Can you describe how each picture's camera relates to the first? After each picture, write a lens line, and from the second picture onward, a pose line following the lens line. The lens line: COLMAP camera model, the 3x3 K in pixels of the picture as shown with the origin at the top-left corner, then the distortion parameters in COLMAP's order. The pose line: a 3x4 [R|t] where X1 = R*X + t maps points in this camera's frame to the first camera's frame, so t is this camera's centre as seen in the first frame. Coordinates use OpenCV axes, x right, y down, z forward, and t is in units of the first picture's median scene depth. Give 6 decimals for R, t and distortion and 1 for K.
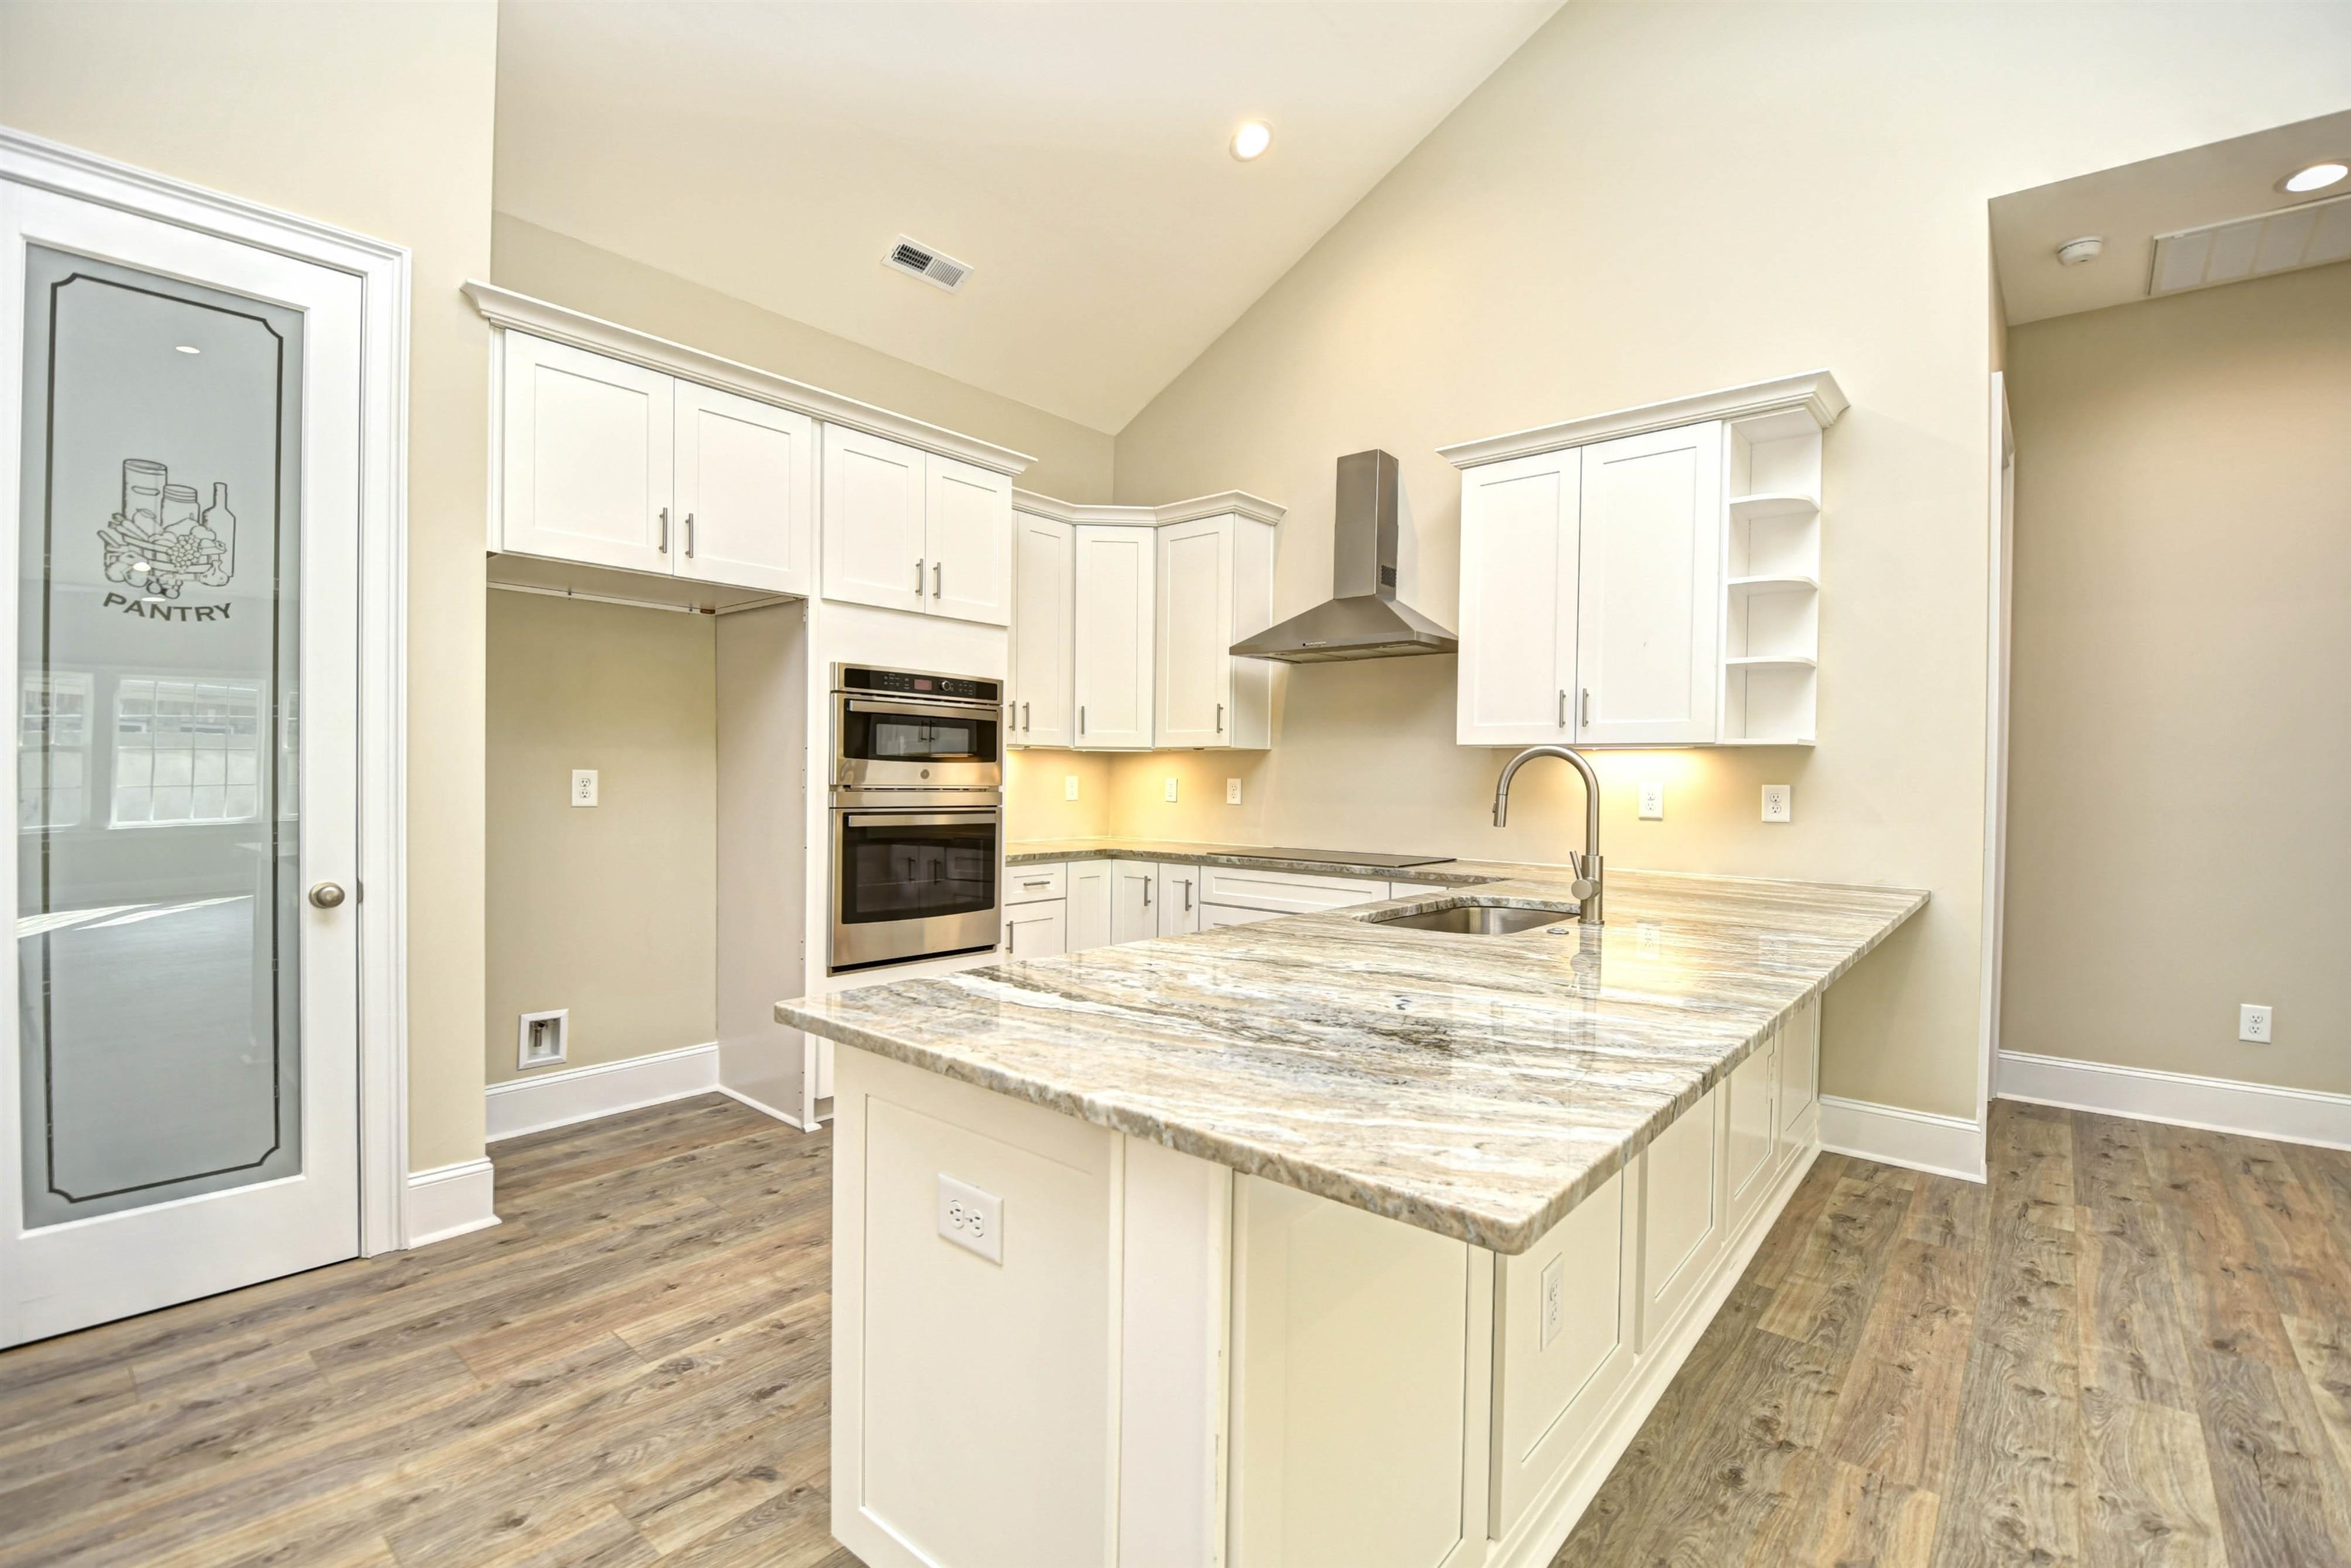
lens RADIAL K [[1045.5, 0, 1185.4], [0, 1045.5, 779.7], [0, 0, 1]] dist [0.005508, -0.011353]
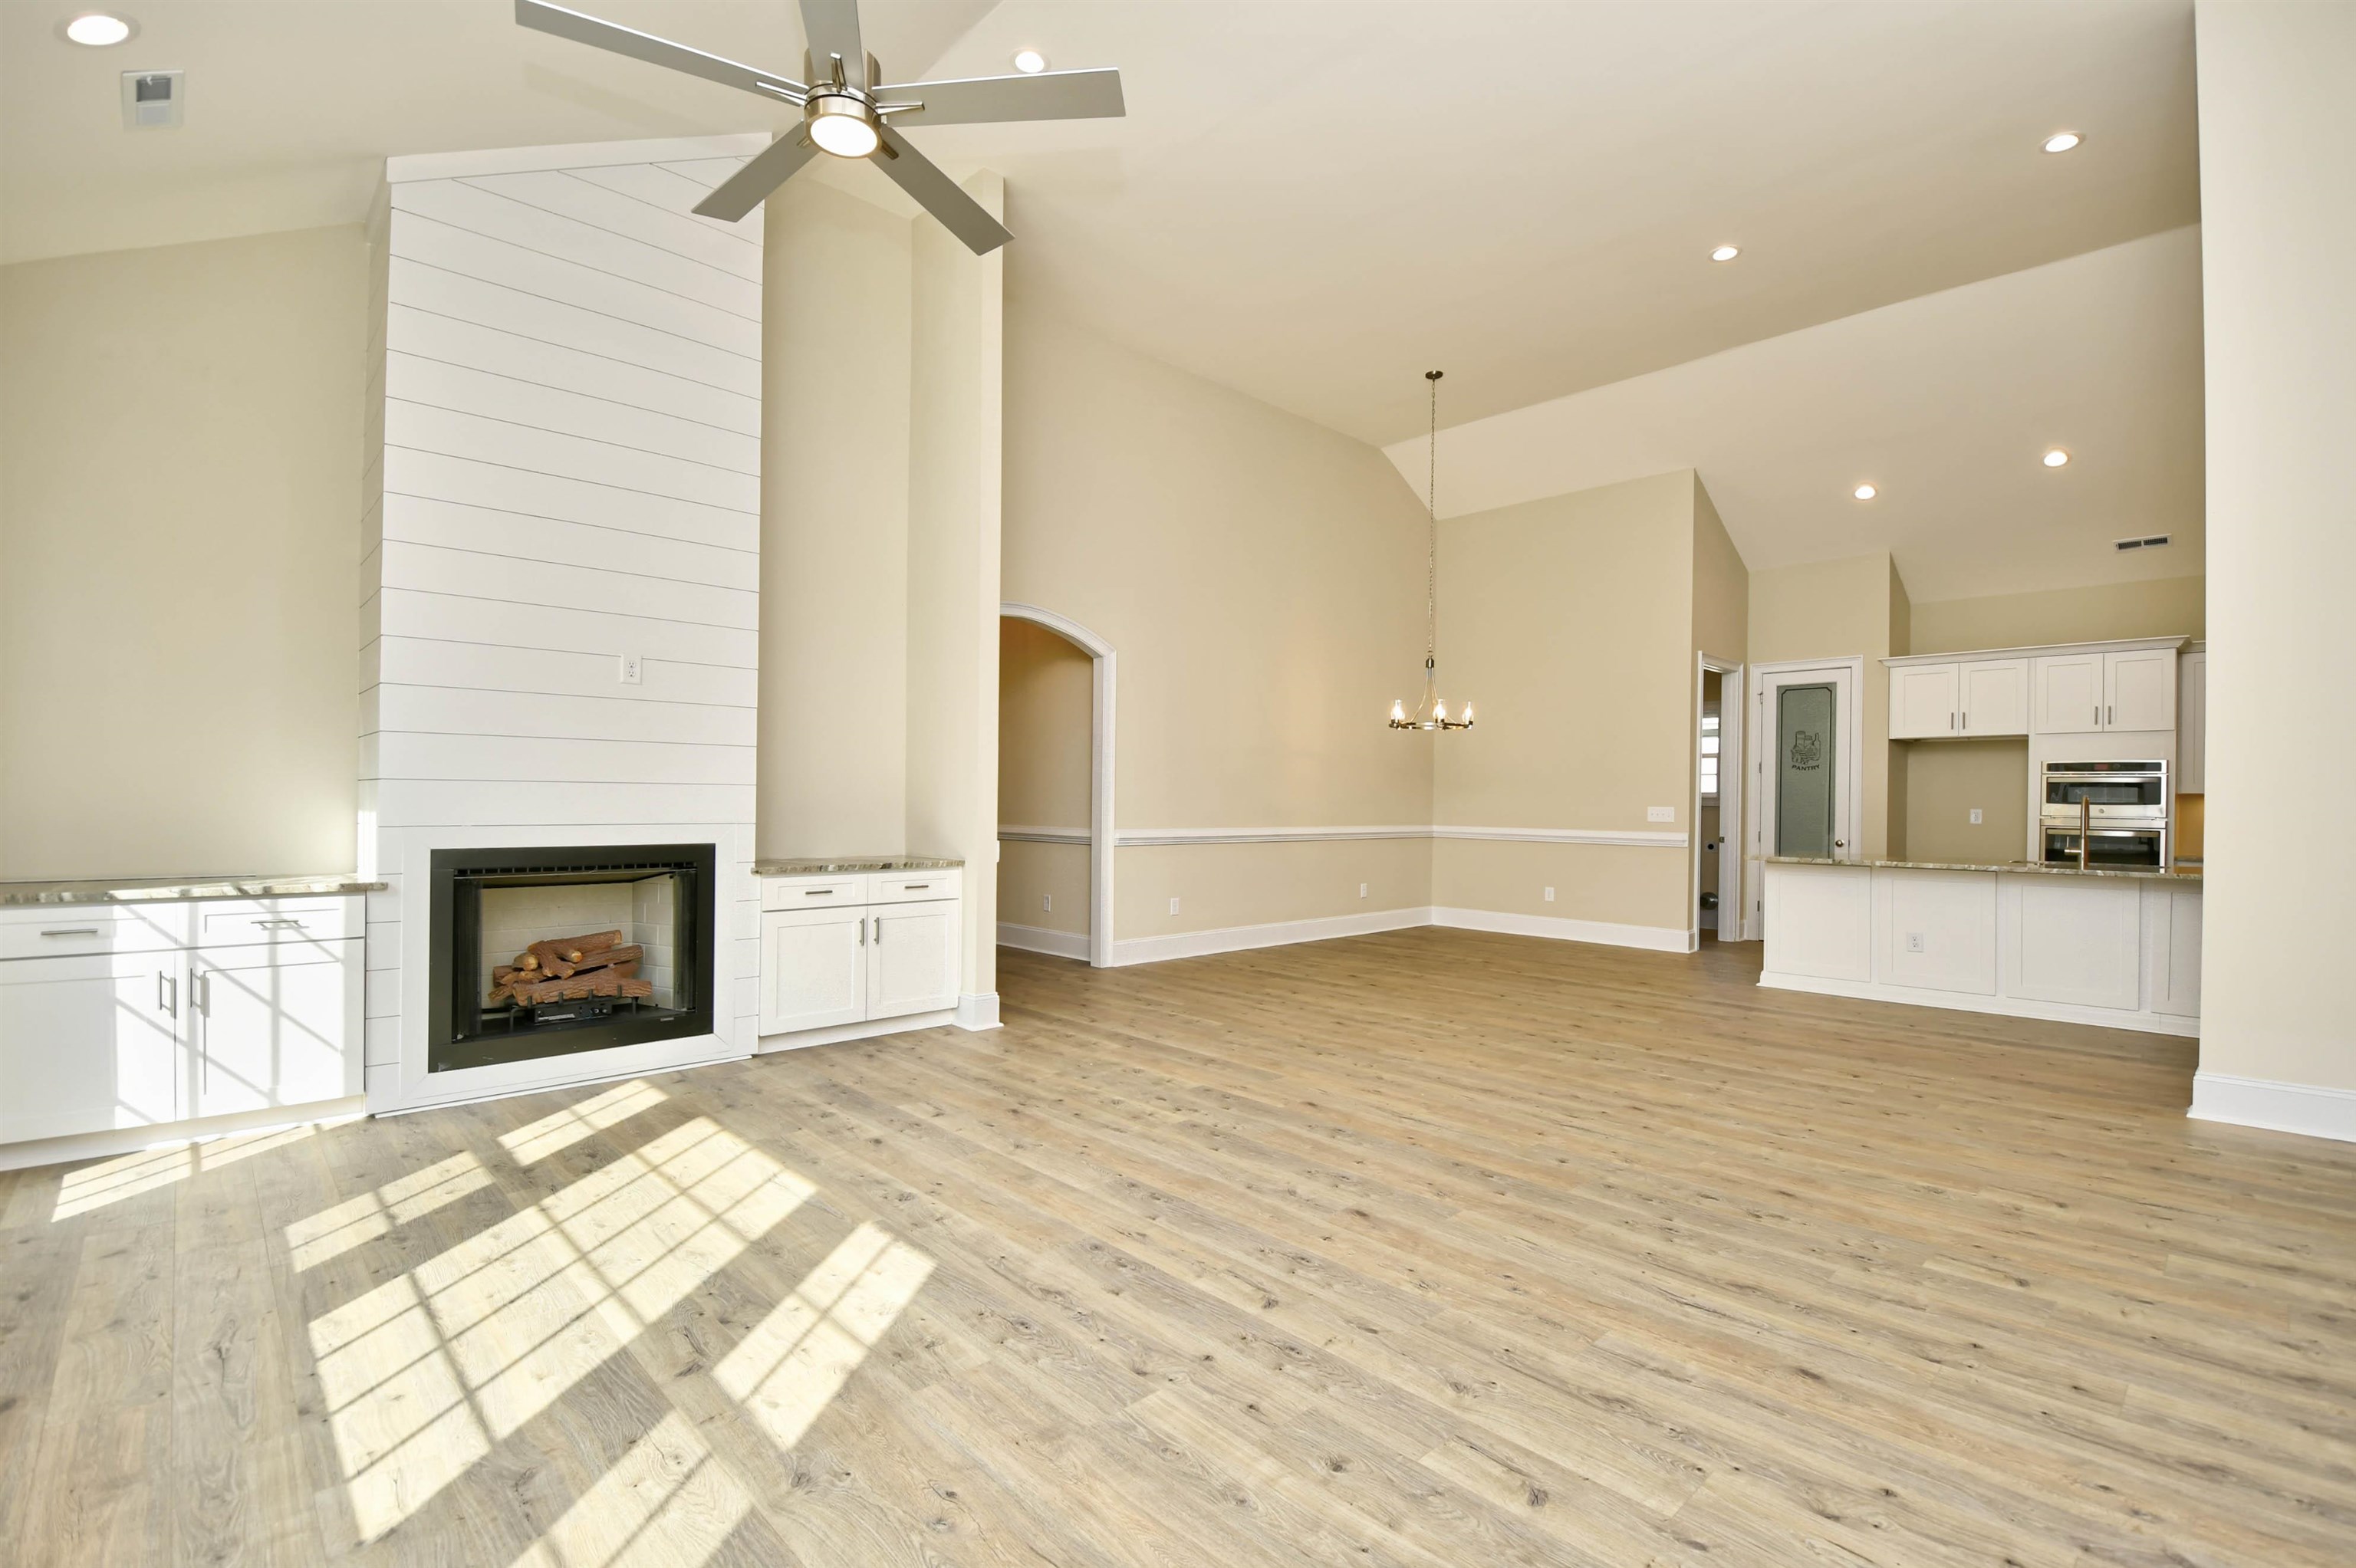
lens RADIAL K [[1047.6, 0, 1170.6], [0, 1047.6, 791.8], [0, 0, 1]] dist [0.005508, -0.011353]
pose [[-0.124895, -0.028451, -0.991762, 2.021861], [-0.019765, 0.999462, -0.026183, 0.047788], [0.991973, 0.016332, -0.125390, -0.555821]]
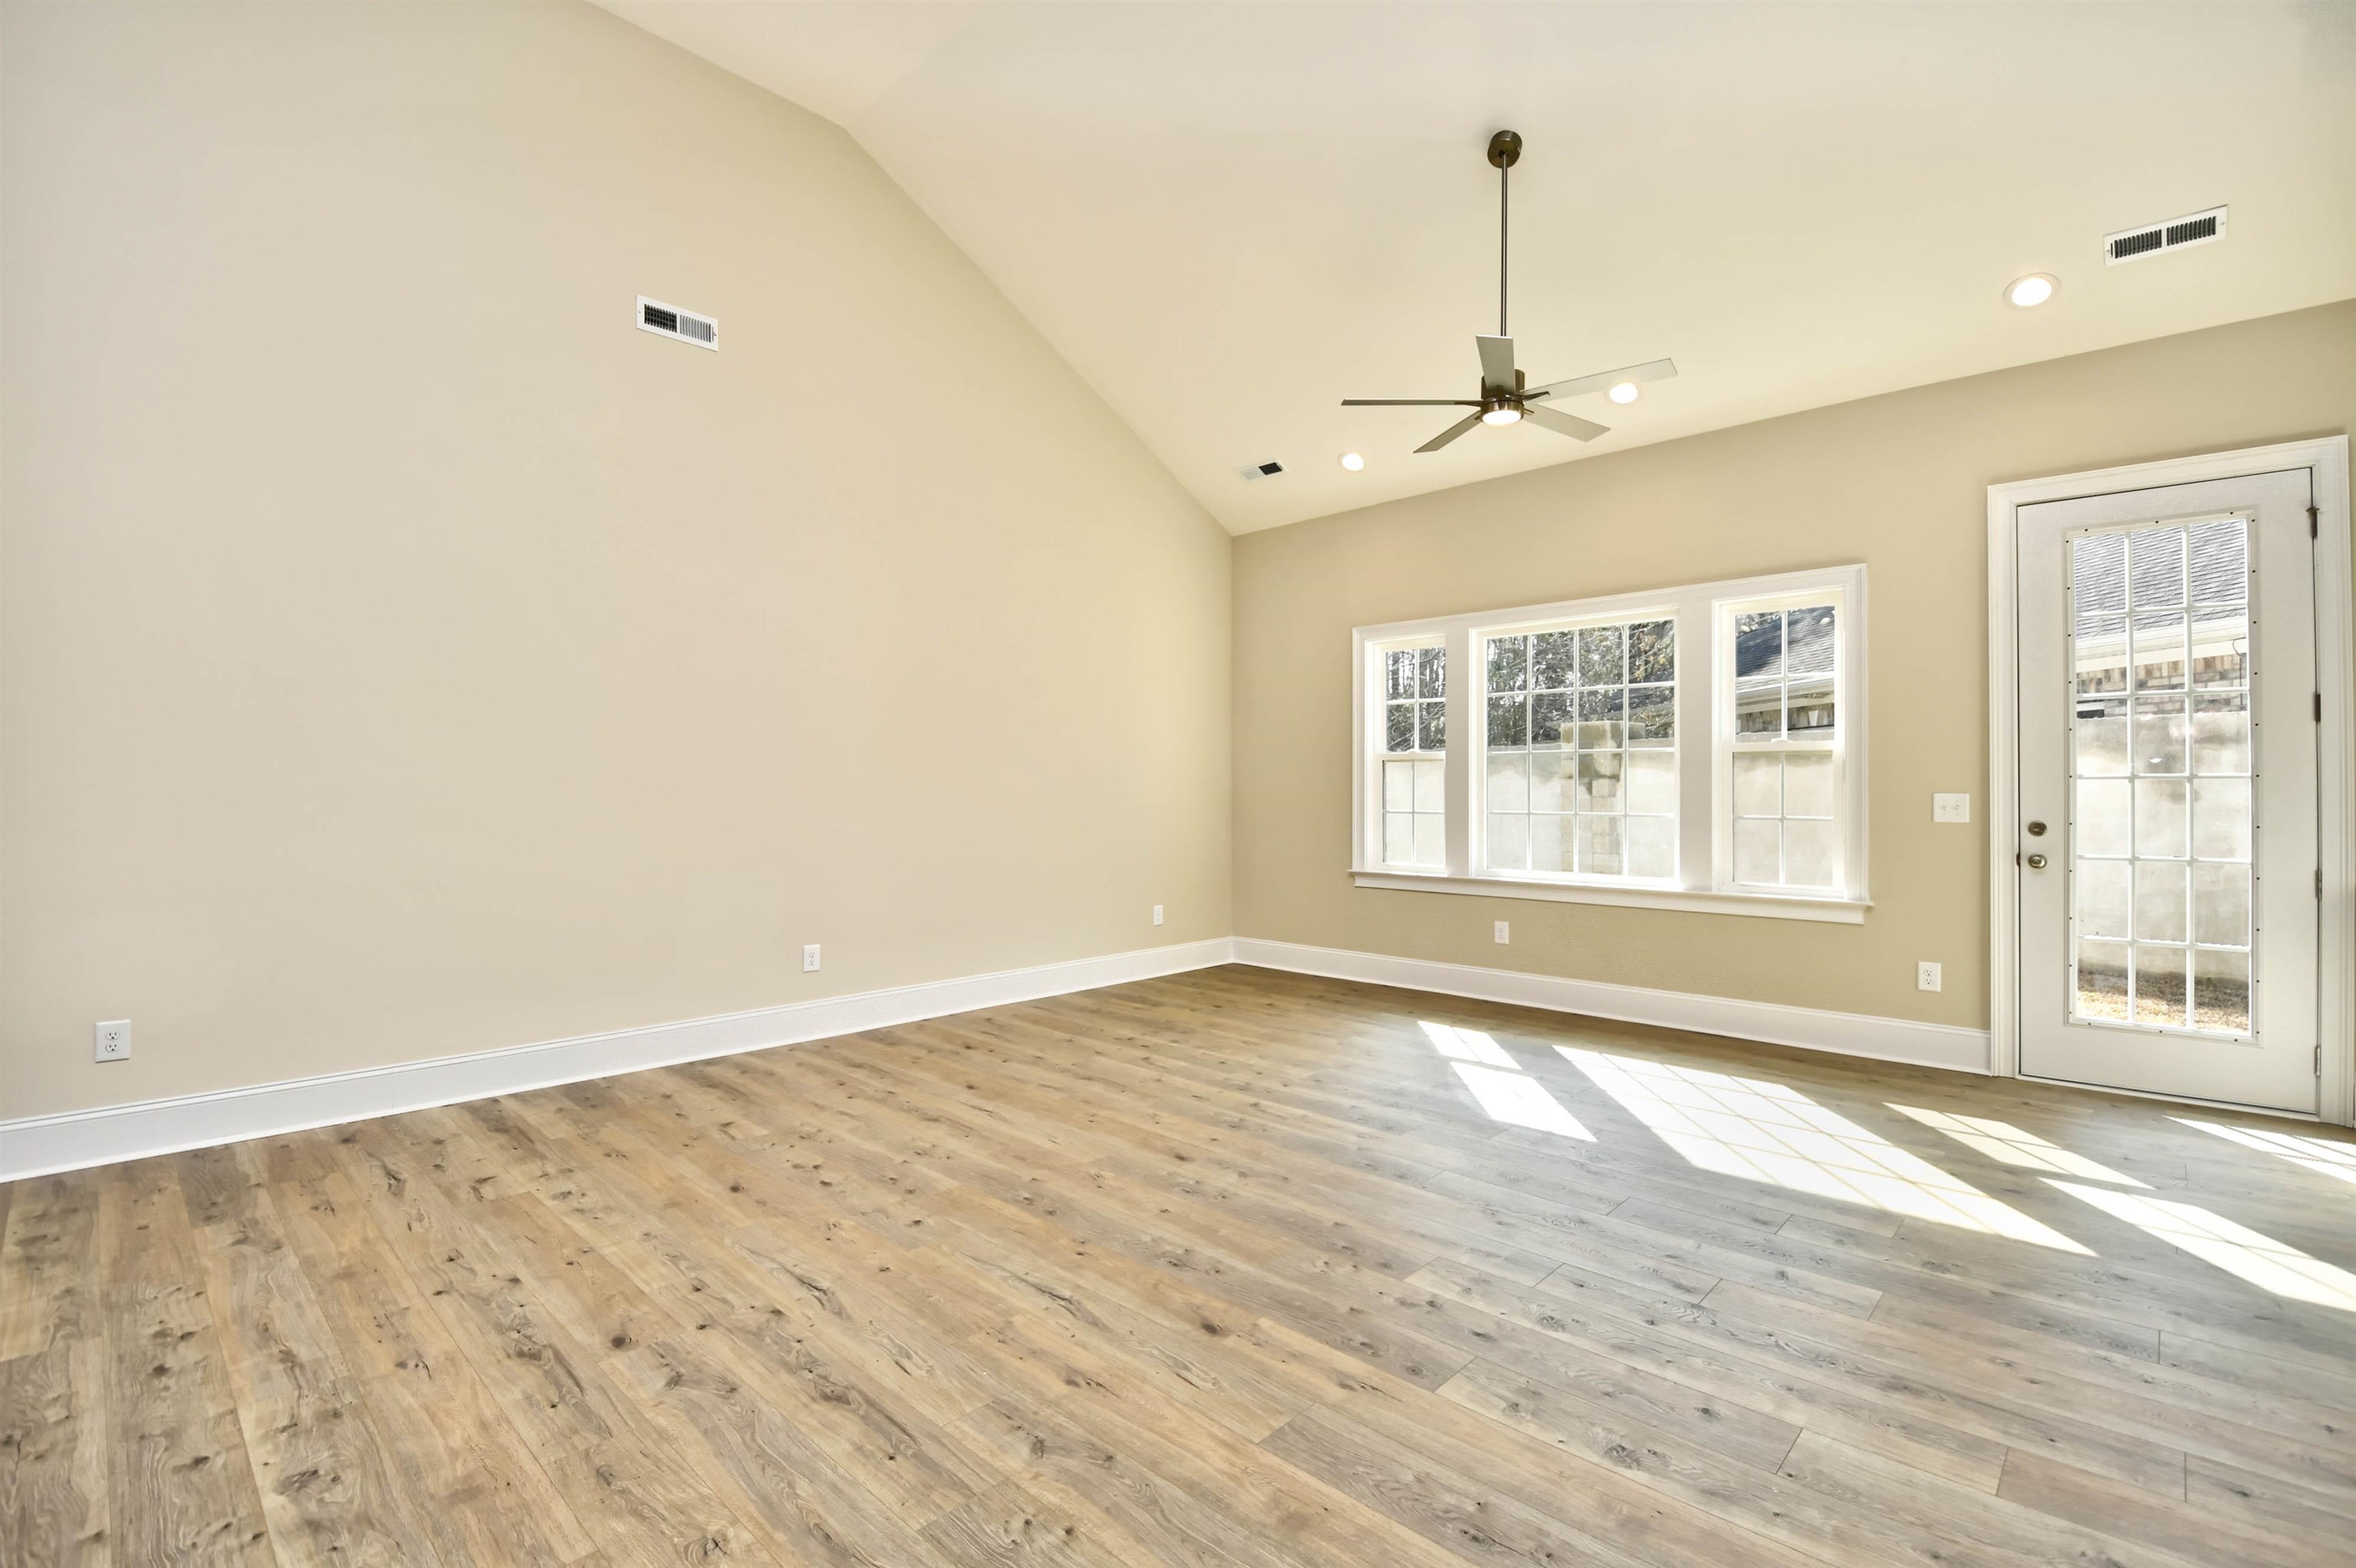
lens RADIAL K [[1047.6, 0, 1186.6], [0, 1047.6, 758.1], [0, 0, 1]] dist [0.005508, -0.011353]
pose [[0.058052, 0.009515, 0.998268, 0.252926], [0.007116, 0.999925, -0.009945, 0.012940], [-0.998288, 0.007681, 0.057980, -0.566469]]
